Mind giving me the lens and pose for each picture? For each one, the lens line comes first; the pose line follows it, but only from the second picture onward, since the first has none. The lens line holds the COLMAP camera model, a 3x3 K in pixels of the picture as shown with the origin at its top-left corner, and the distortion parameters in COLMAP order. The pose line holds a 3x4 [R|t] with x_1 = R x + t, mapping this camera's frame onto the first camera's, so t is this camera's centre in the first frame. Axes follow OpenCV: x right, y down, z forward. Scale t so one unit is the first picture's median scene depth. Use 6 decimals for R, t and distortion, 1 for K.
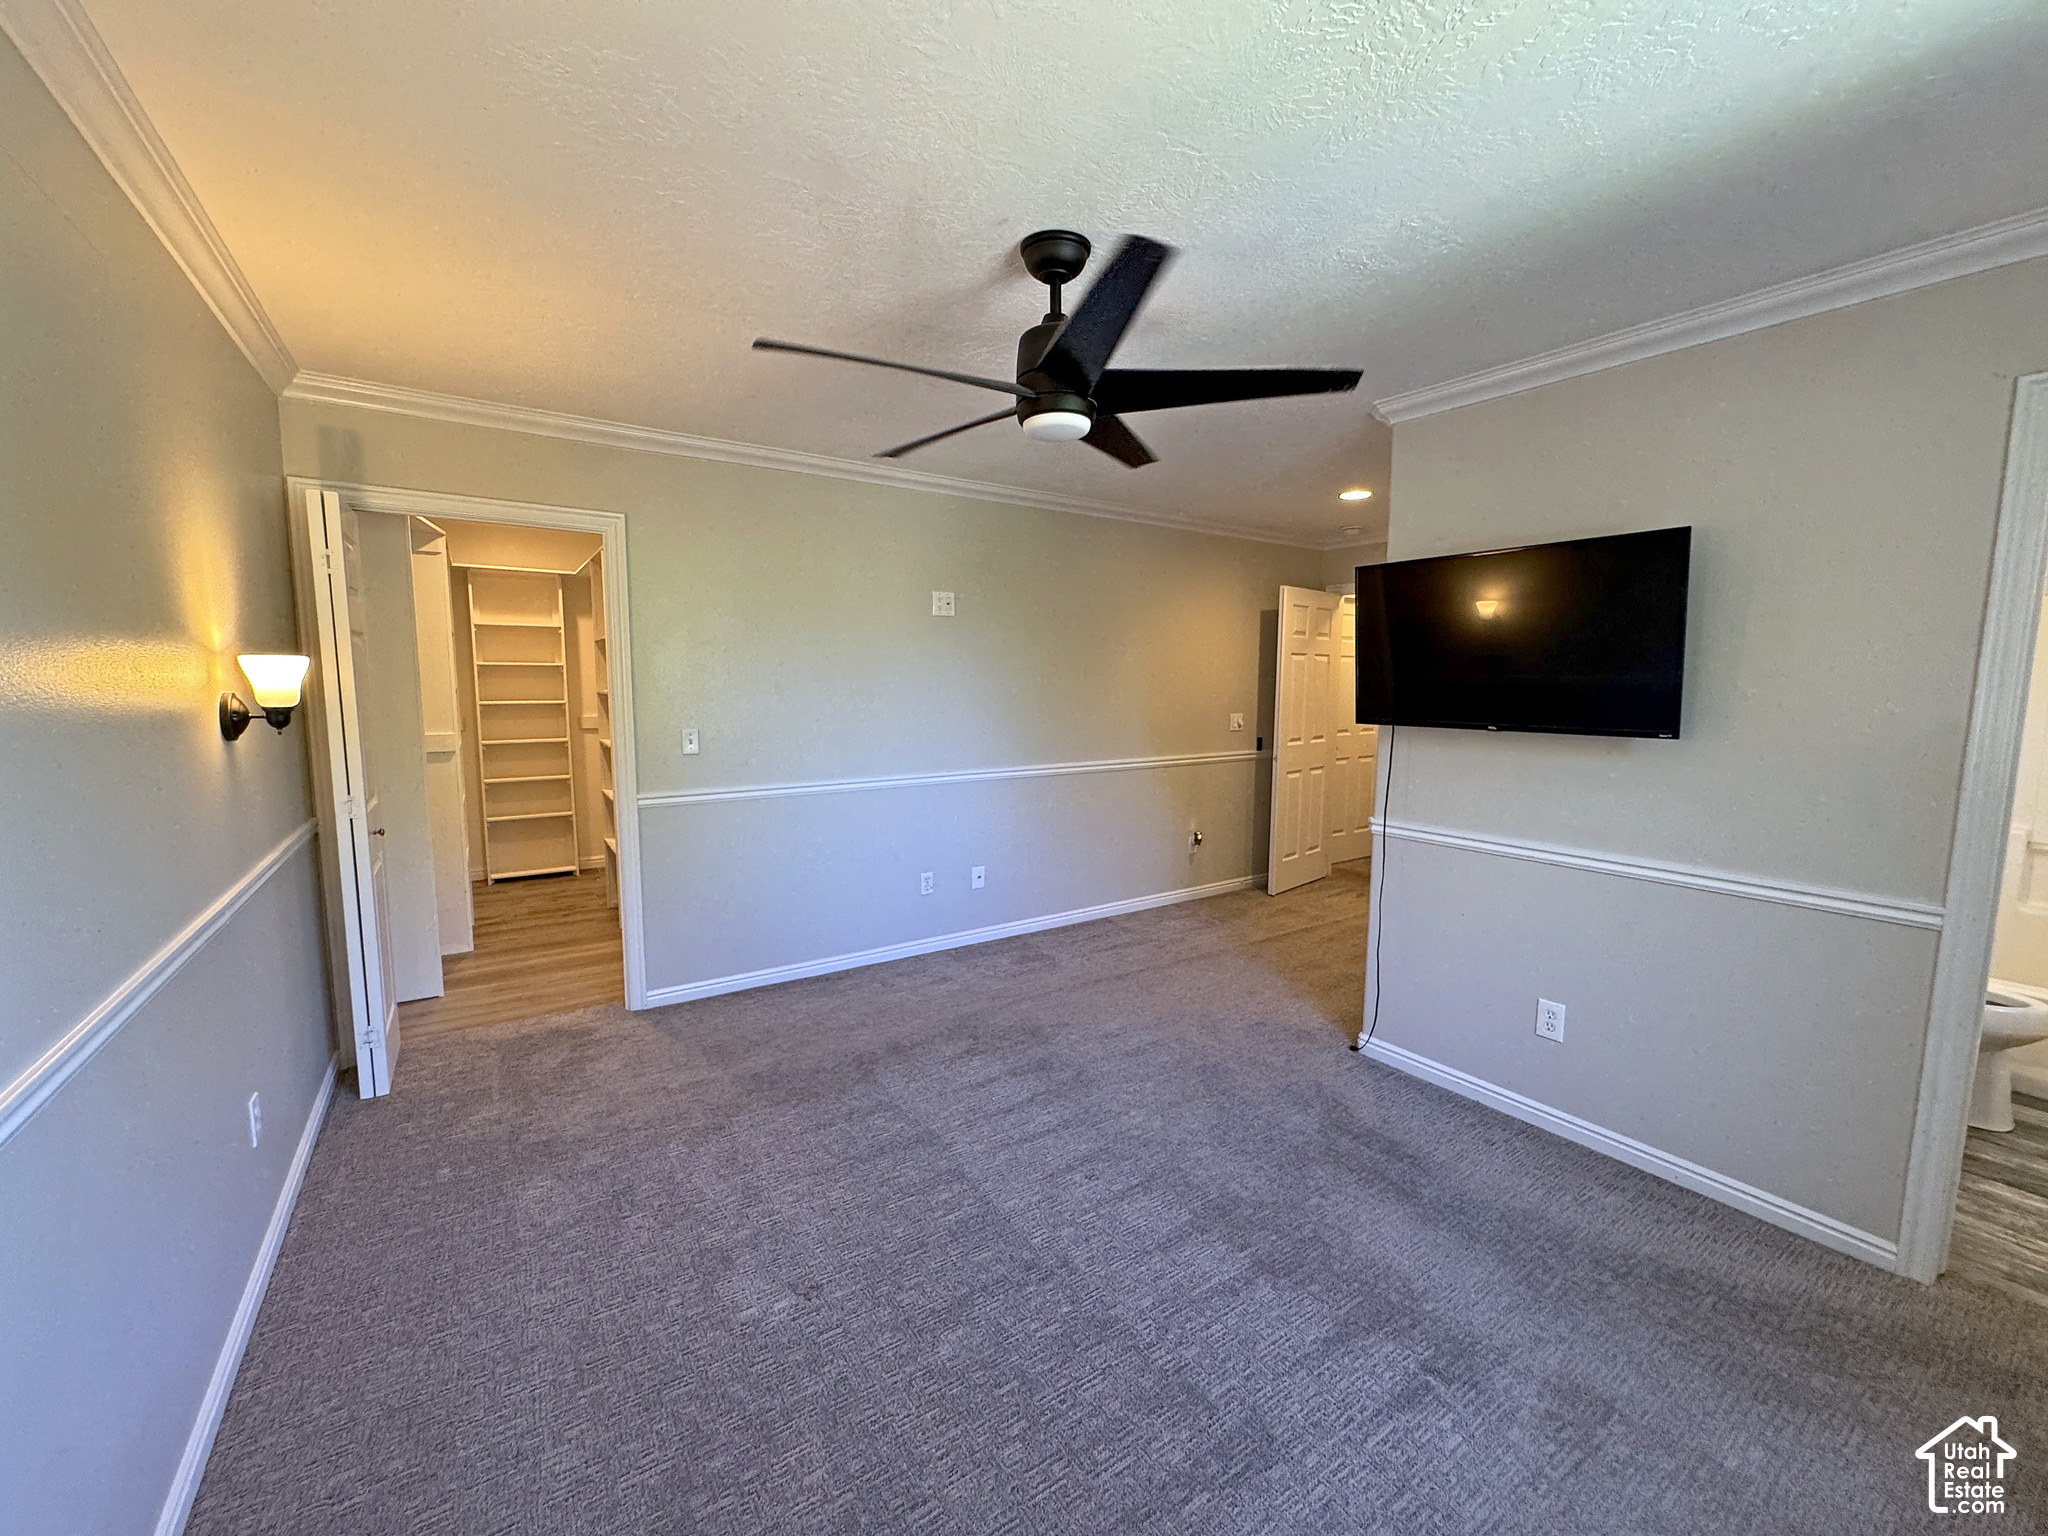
lens RADIAL K [[812.5, 0, 1024.0], [0, 812.5, 768.0], [0, 0, 1]] dist [-0.002647, 0.000059]
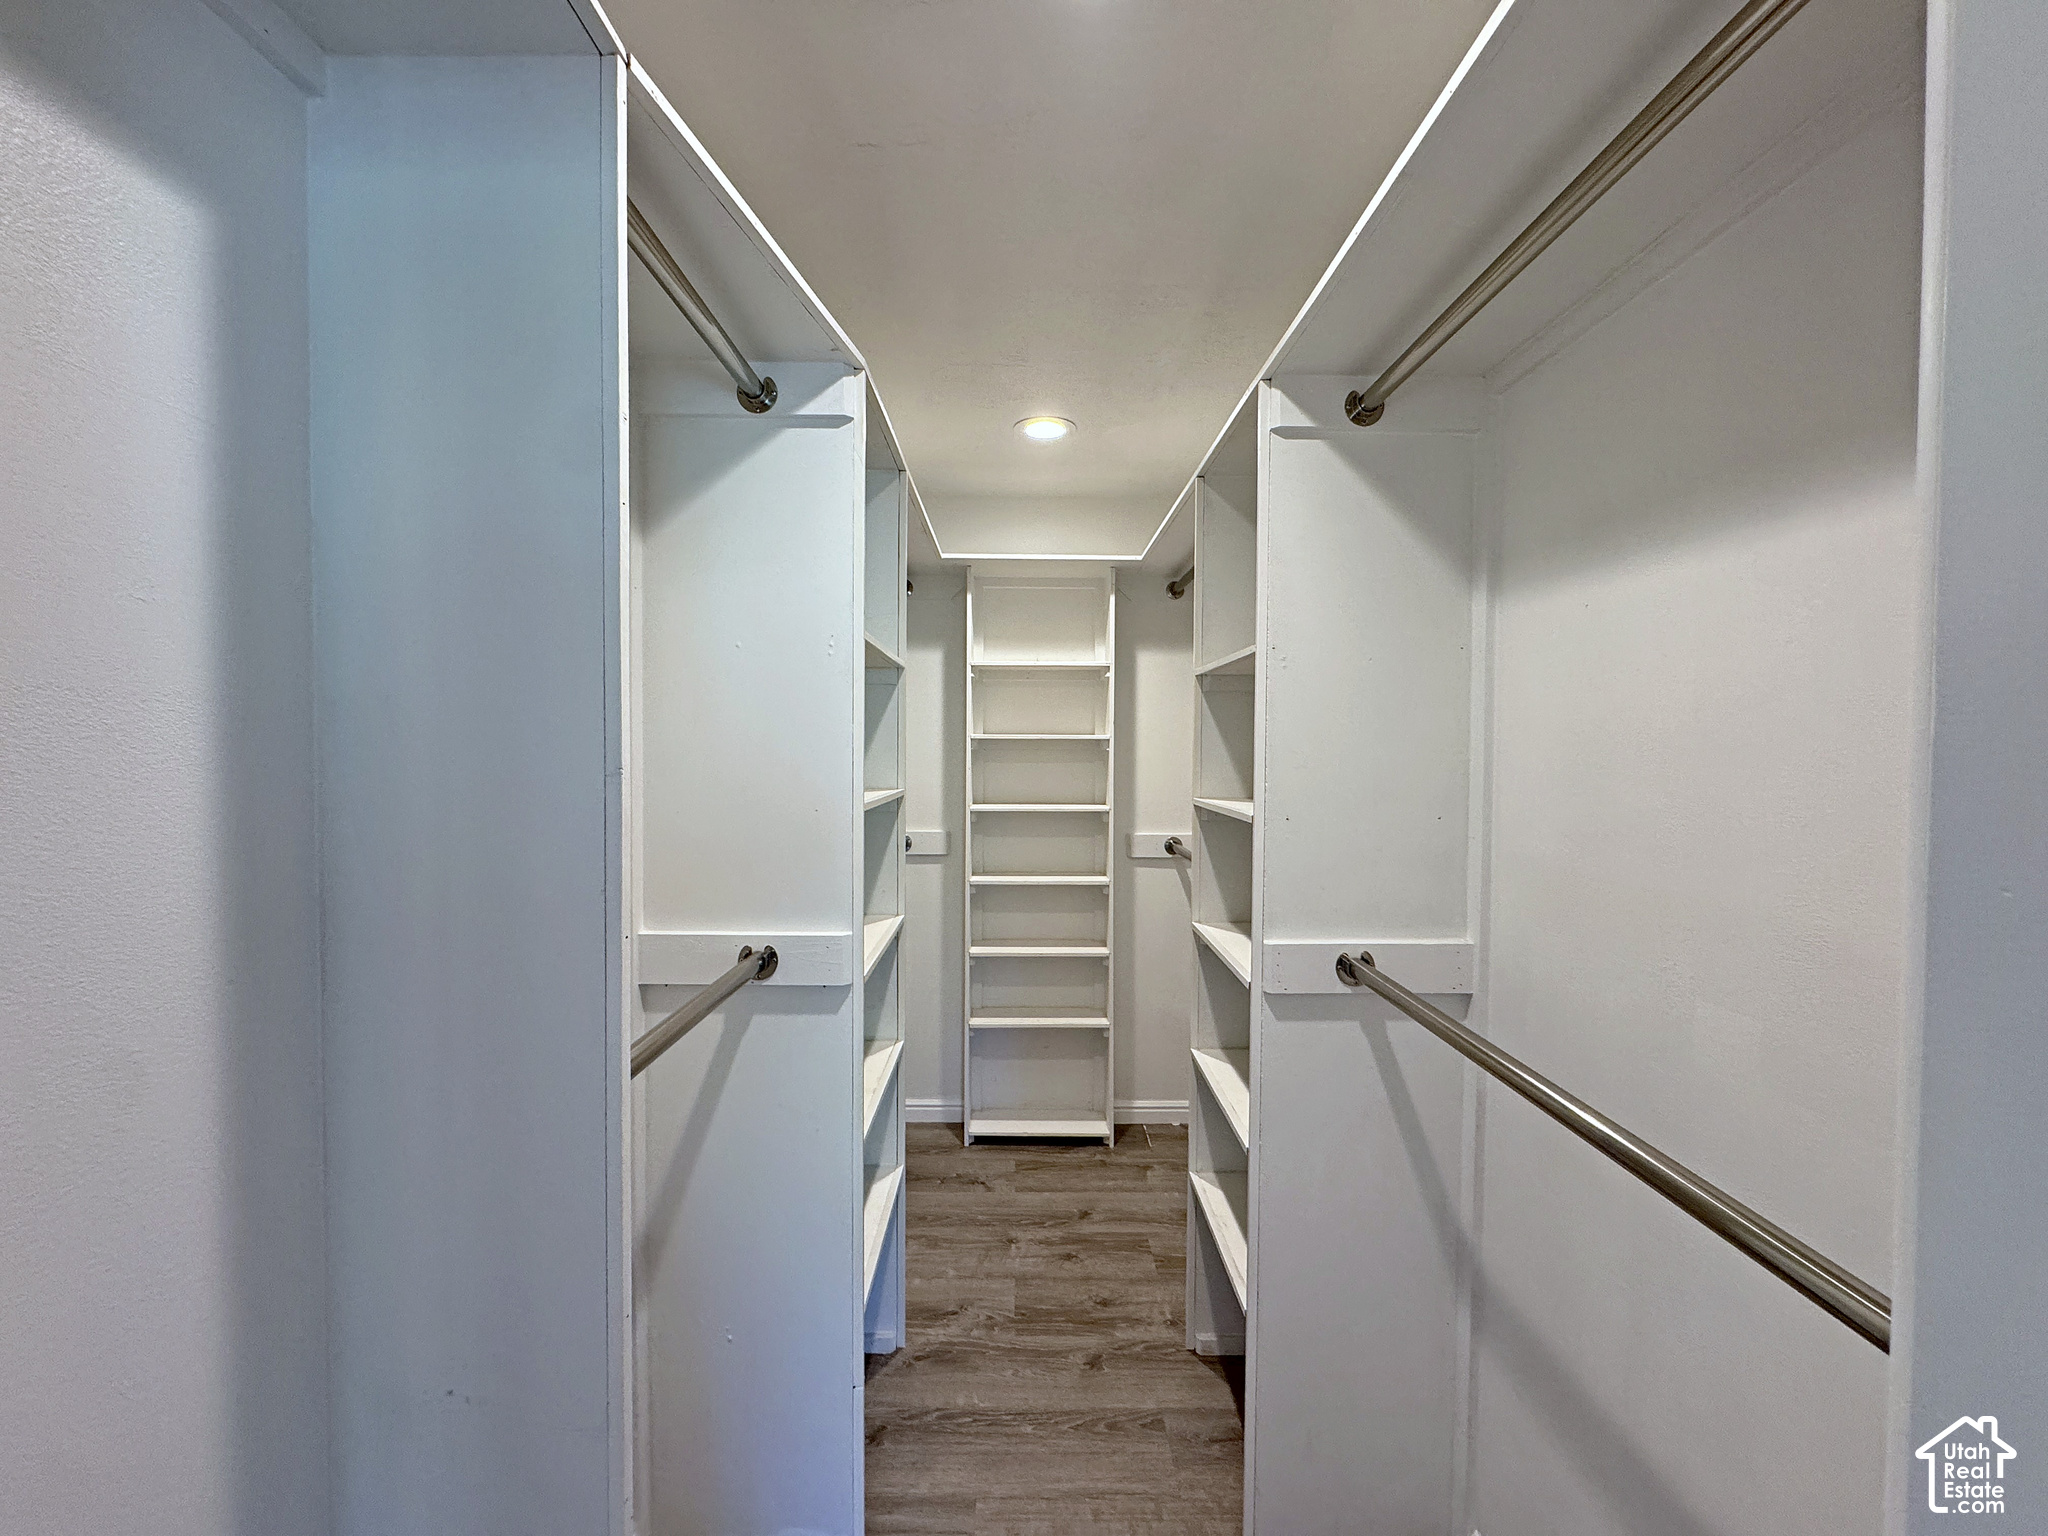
lens RADIAL K [[812.5, 0, 1024.0], [0, 812.5, 768.0], [0, 0, 1]] dist [-0.002647, 0.000059]
pose [[0.833958, 0.012219, -0.551693, -0.331301], [-0.061701, 0.995550, -0.071220, -0.068206], [0.548368, 0.093435, 0.831001, 0.548245]]
